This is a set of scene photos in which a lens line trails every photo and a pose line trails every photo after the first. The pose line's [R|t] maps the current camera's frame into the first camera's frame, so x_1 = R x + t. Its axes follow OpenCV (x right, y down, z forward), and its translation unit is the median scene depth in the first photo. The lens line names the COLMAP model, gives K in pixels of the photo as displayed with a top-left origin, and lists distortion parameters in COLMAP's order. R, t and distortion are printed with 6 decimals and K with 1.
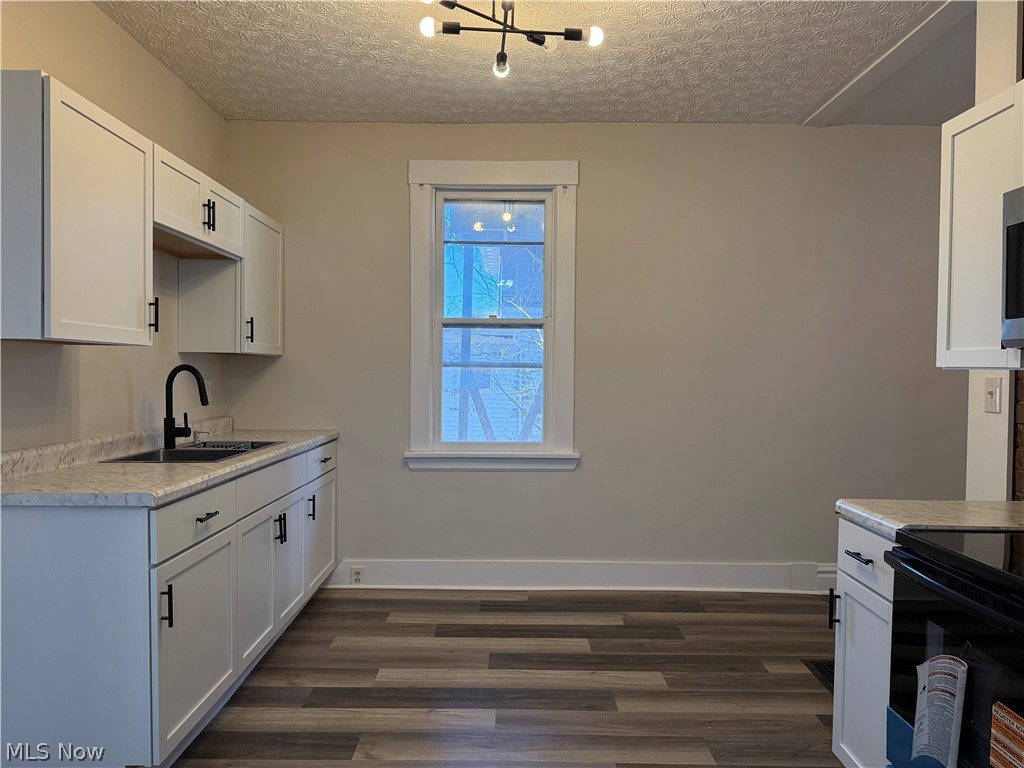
lens RADIAL K [[727.9, 0, 512.0], [0, 727.9, 384.0], [0, 0, 1]] dist [0.007997, -0.001685]
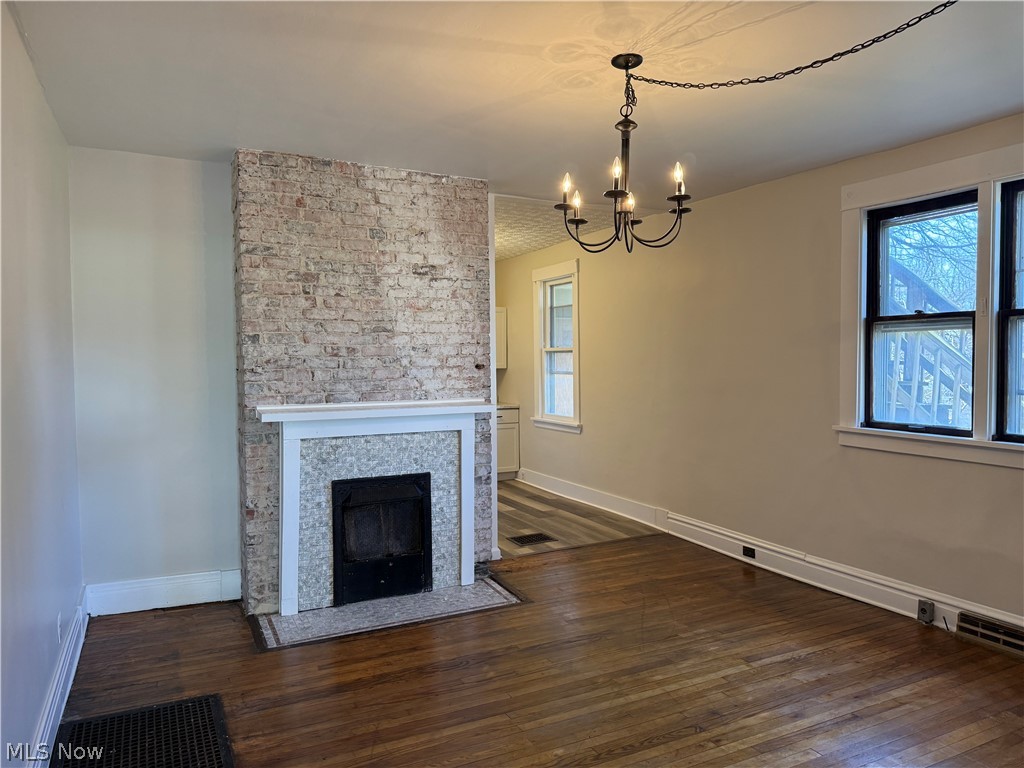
lens RADIAL K [[717.5, 0, 531.3], [0, 717.5, 383.5], [0, 0, 1]] dist [0.208886, -0.297918]
pose [[0.461708, 0.022797, -0.886739, 2.054704], [-0.011857, 0.999739, 0.019528, -0.045201], [0.886953, 0.001498, 0.461858, 0.120475]]
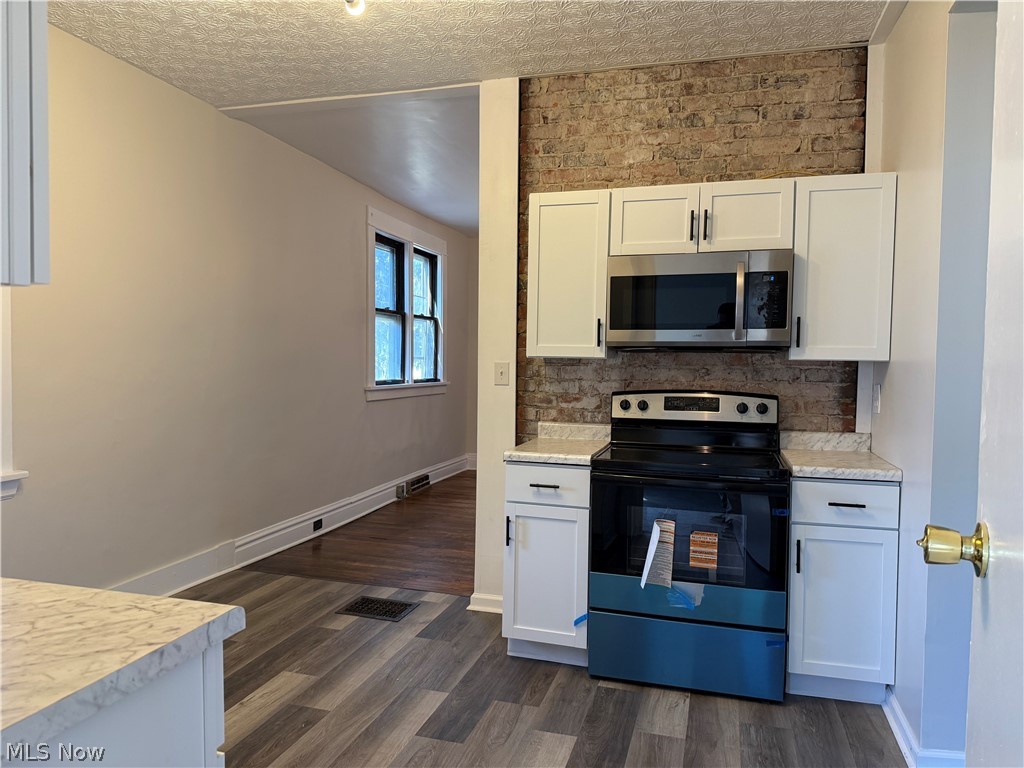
lens RADIAL K [[727.9, 0, 512.0], [0, 727.9, 384.0], [0, 0, 1]] dist [0.007997, -0.001685]
pose [[0.278197, -0.041831, 0.959613, -0.612738], [0.012125, 0.999125, 0.040038, -0.017713], [-0.960448, 0.000496, 0.278461, 0.439135]]
